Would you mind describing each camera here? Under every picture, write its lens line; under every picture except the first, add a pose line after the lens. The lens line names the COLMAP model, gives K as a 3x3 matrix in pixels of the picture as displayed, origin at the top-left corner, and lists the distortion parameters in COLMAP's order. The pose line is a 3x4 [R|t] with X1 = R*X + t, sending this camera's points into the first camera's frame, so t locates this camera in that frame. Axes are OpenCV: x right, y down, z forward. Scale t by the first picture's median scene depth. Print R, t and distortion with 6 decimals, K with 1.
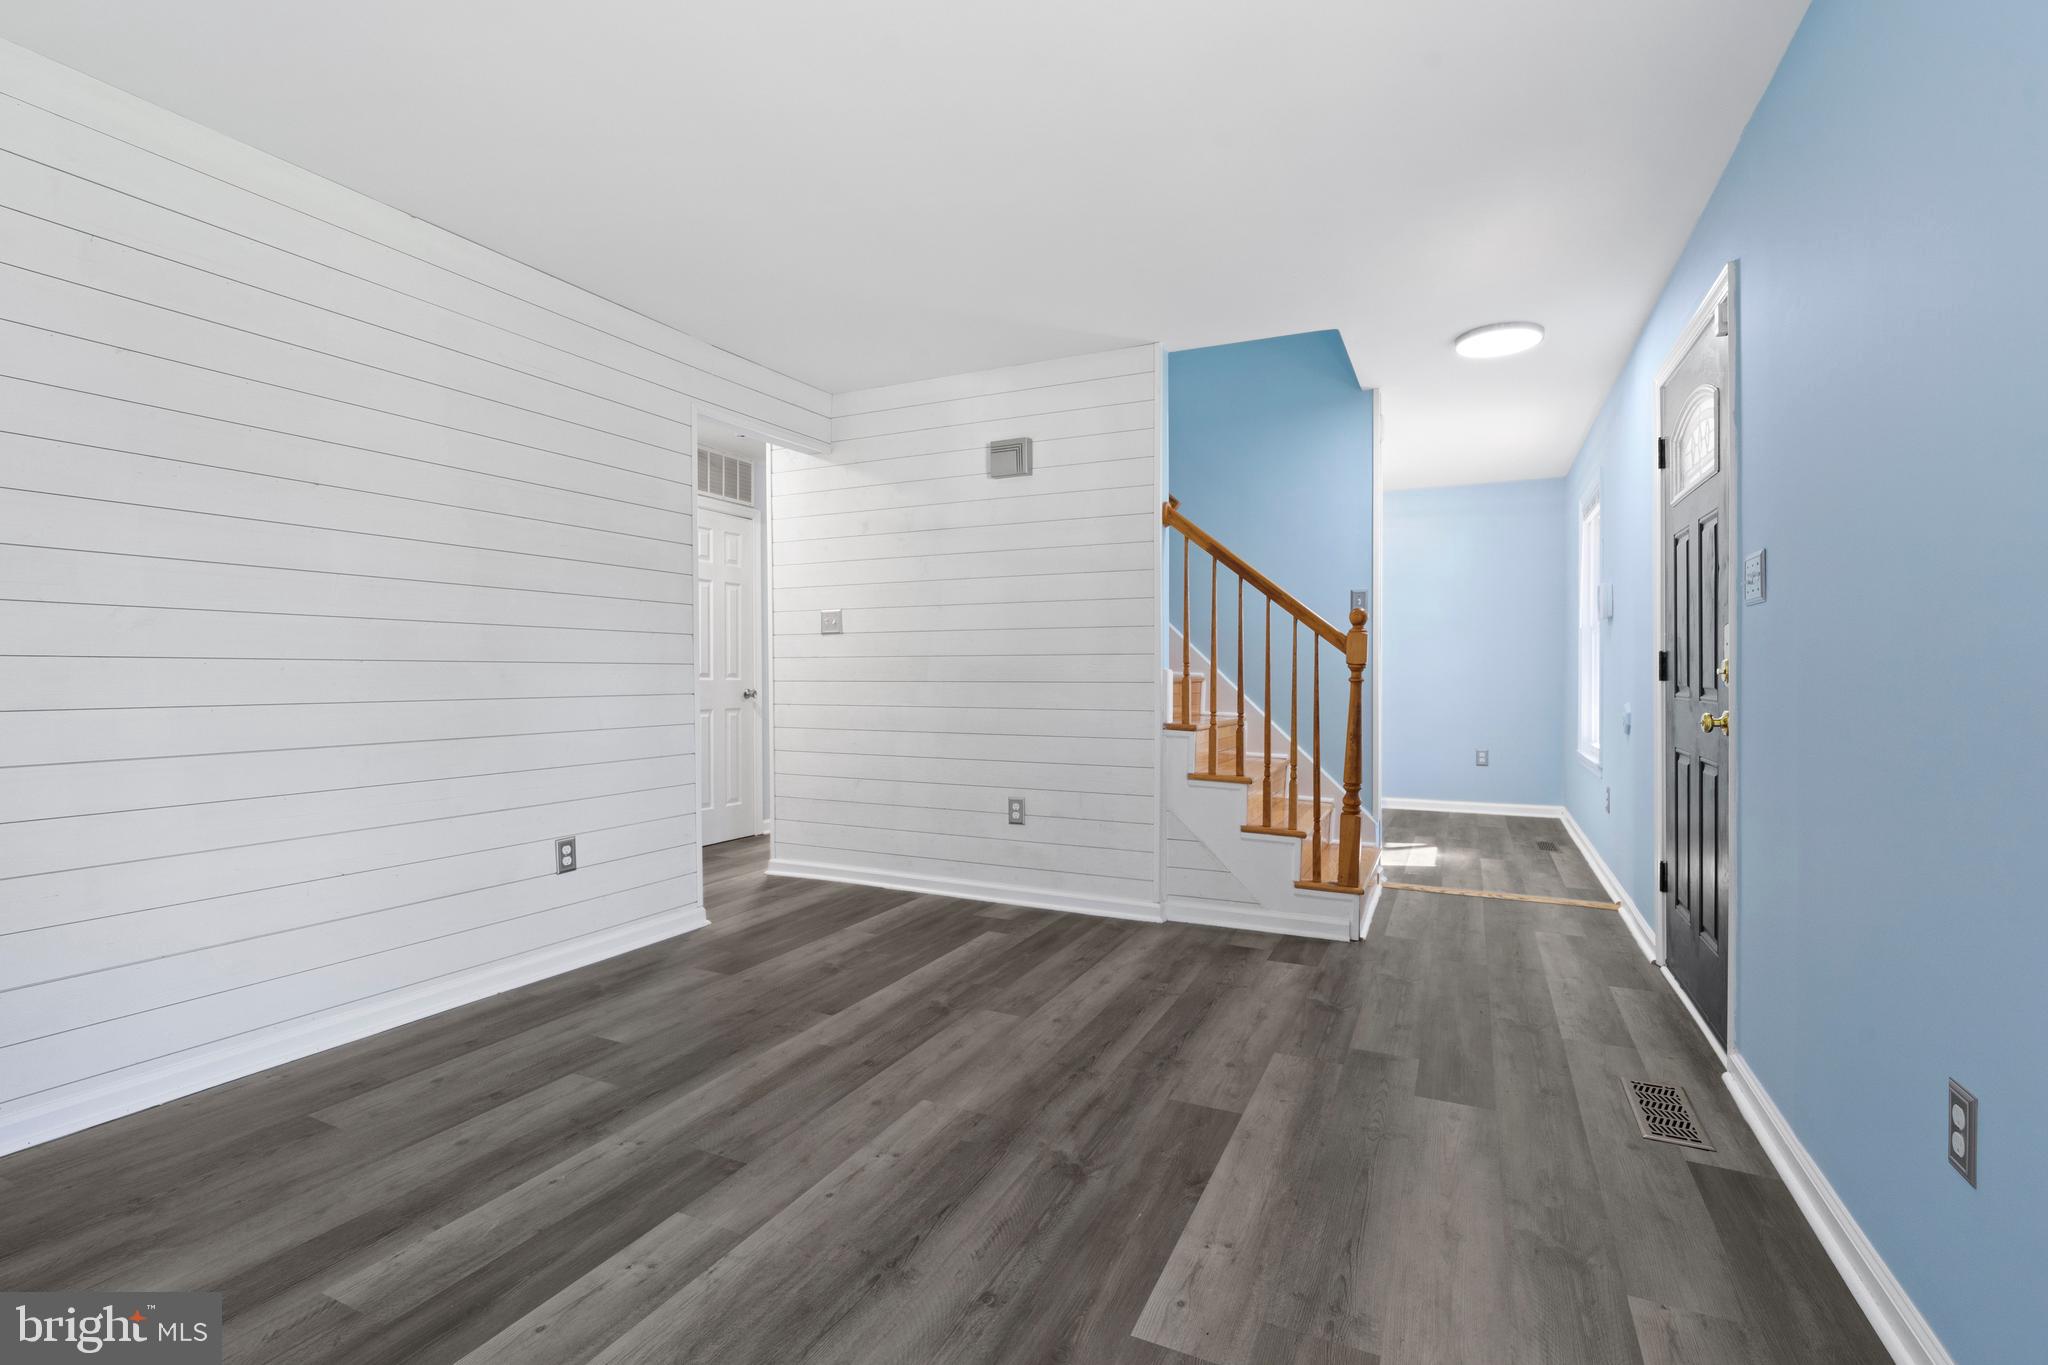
lens RADIAL K [[941.2, 0, 1024.0], [0, 941.2, 682.5], [0, 0, 1]] dist [-0.001888, 0.000118]
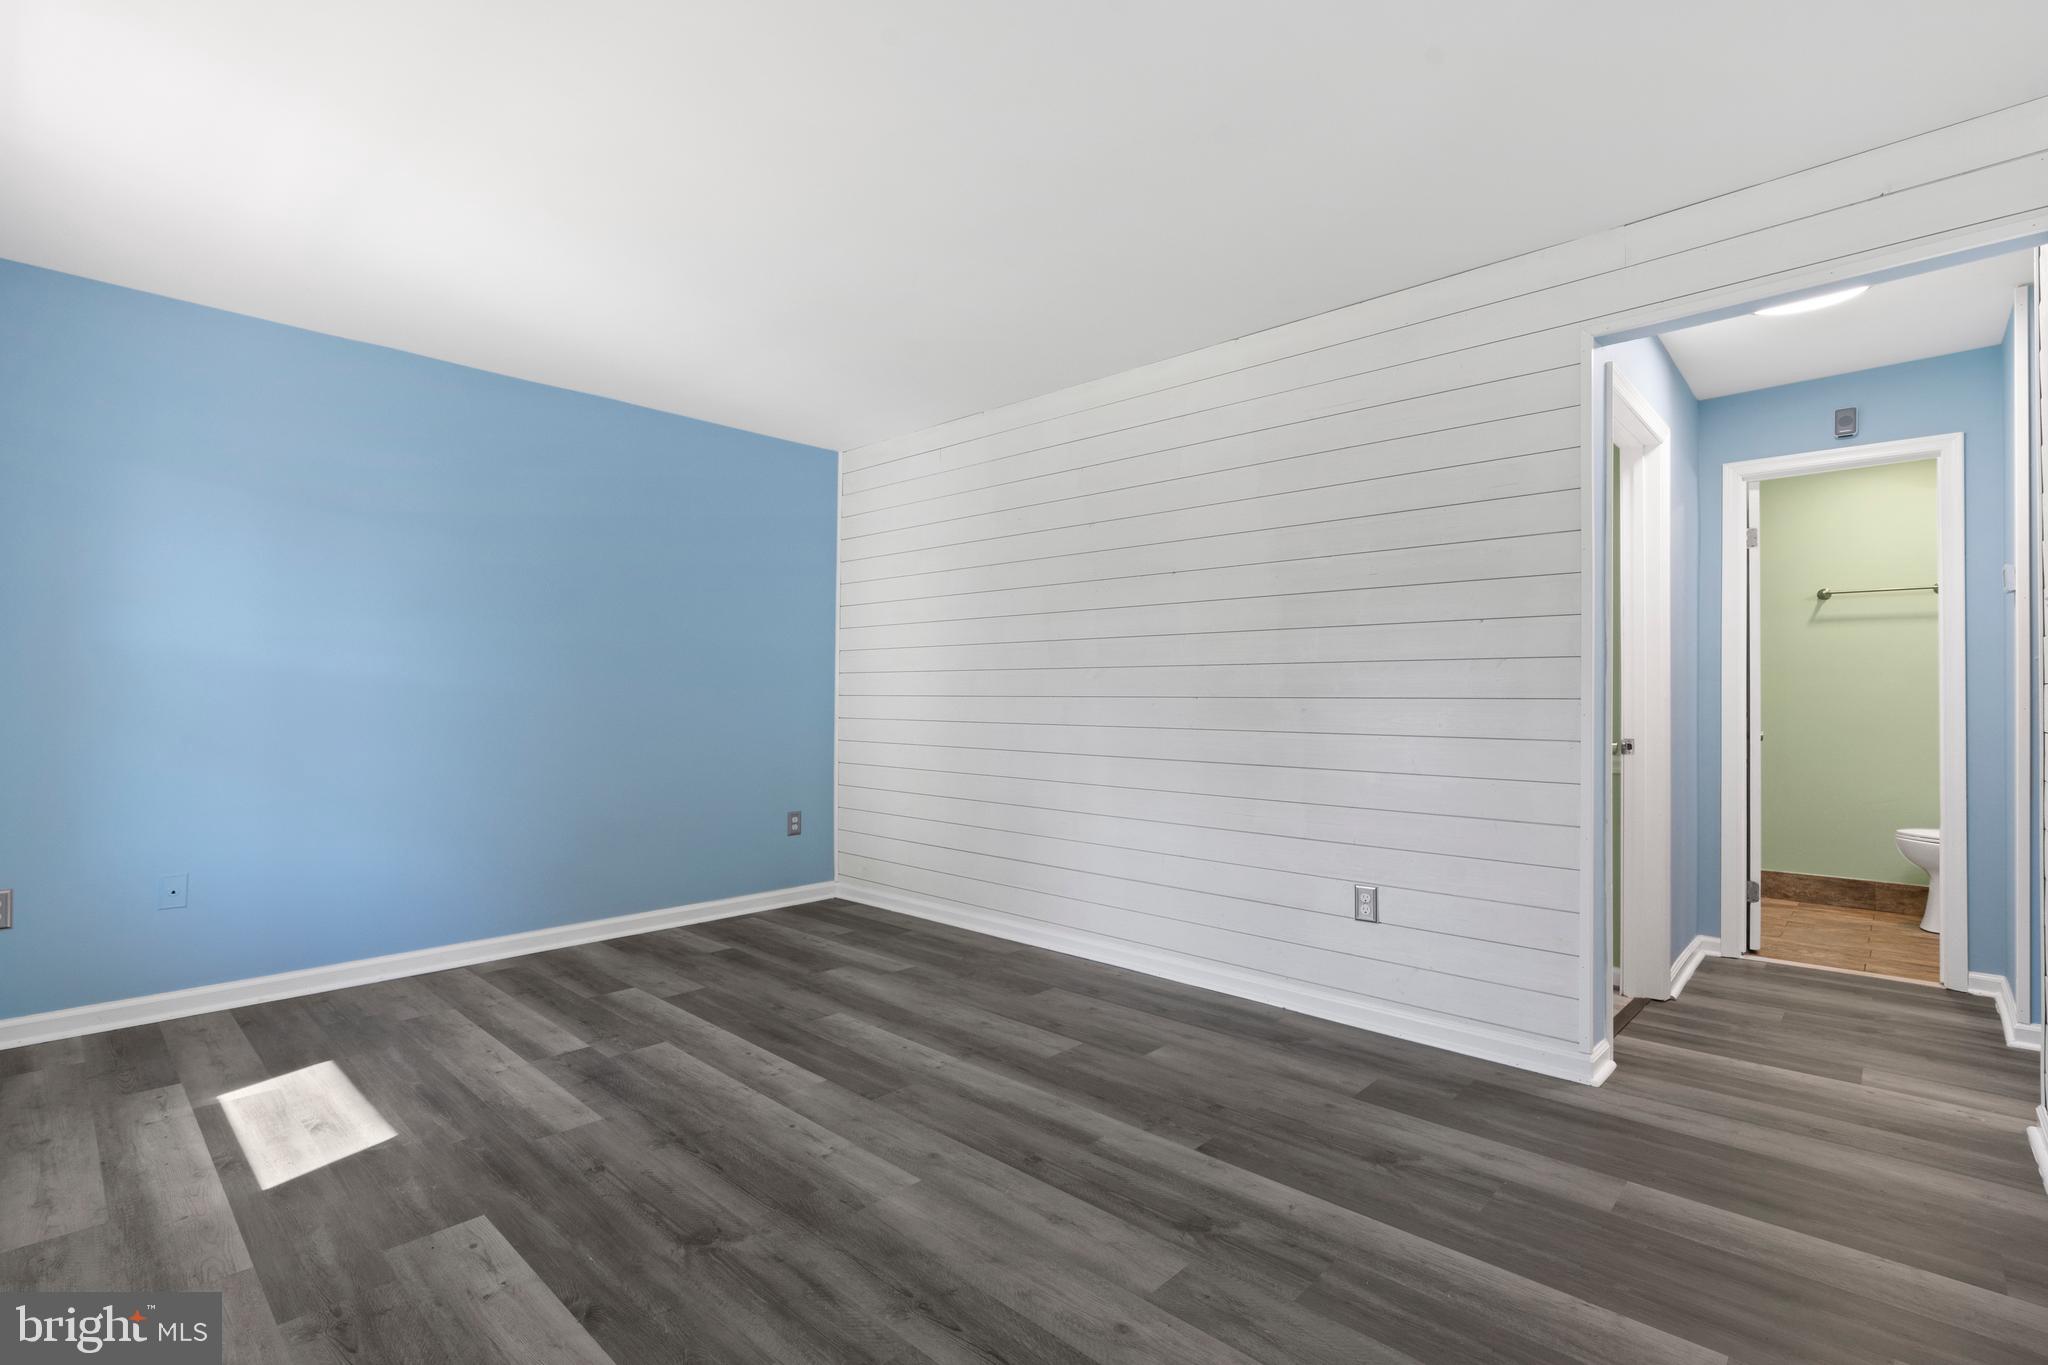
lens RADIAL K [[923.8, 0, 990.1], [0, 923.8, 692.3], [0, 0, 1]] dist [-0.002367, -0.000055]
pose [[-0.317930, -0.008968, -0.948072, 0.666466], [-0.014166, 0.999889, -0.004708, -0.023008], [0.948008, 0.011933, -0.318022, 1.236973]]
